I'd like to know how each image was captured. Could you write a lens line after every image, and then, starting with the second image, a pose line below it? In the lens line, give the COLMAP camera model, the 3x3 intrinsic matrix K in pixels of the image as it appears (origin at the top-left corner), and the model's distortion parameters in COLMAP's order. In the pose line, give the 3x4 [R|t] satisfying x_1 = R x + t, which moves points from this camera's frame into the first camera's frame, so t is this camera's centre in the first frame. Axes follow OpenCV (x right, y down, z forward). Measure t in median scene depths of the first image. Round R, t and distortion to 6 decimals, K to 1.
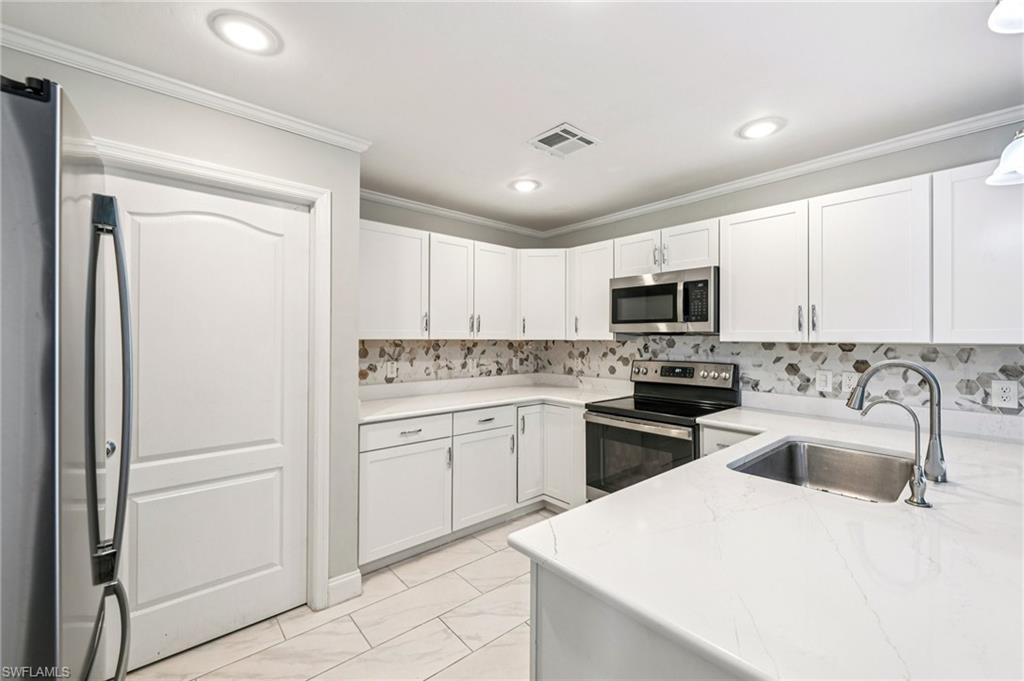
lens RADIAL K [[419.2, 0, 512.0], [0, 419.2, 340.5], [0, 0, 1]] dist [0.000983, 0.000089]
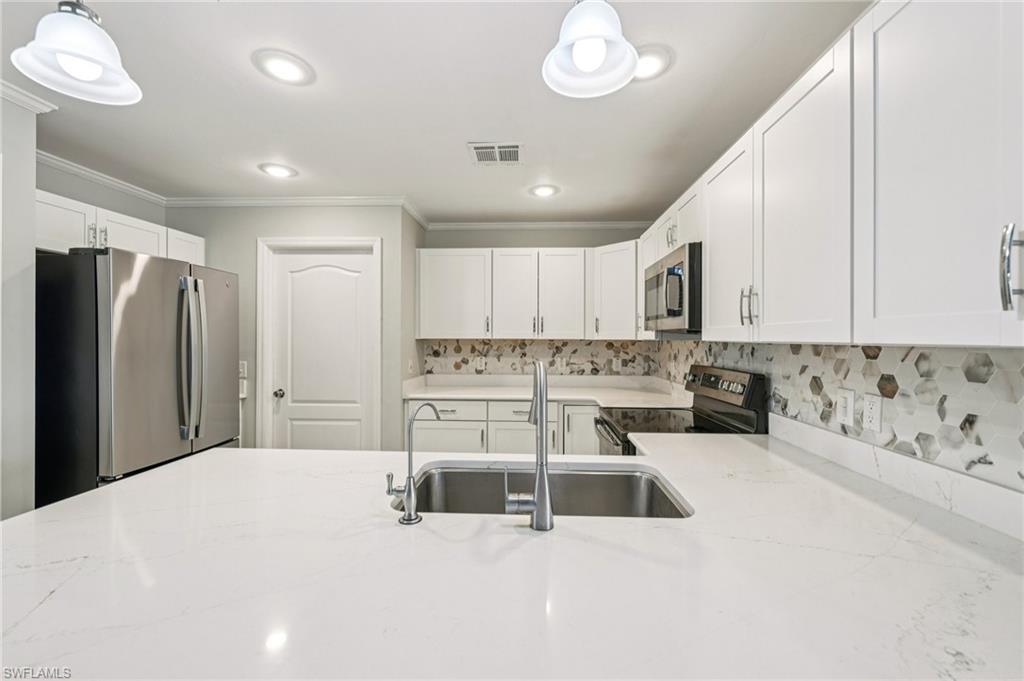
lens RADIAL K [[412.9, 0, 512.0], [0, 412.9, 340.5], [0, 0, 1]] dist [-0.001383, -0.000193]
pose [[0.723613, 0.003483, -0.690197, 0.628940], [-0.005933, 0.999982, -0.001175, 0.003254], [0.690181, 0.004945, 0.723620, 0.187144]]
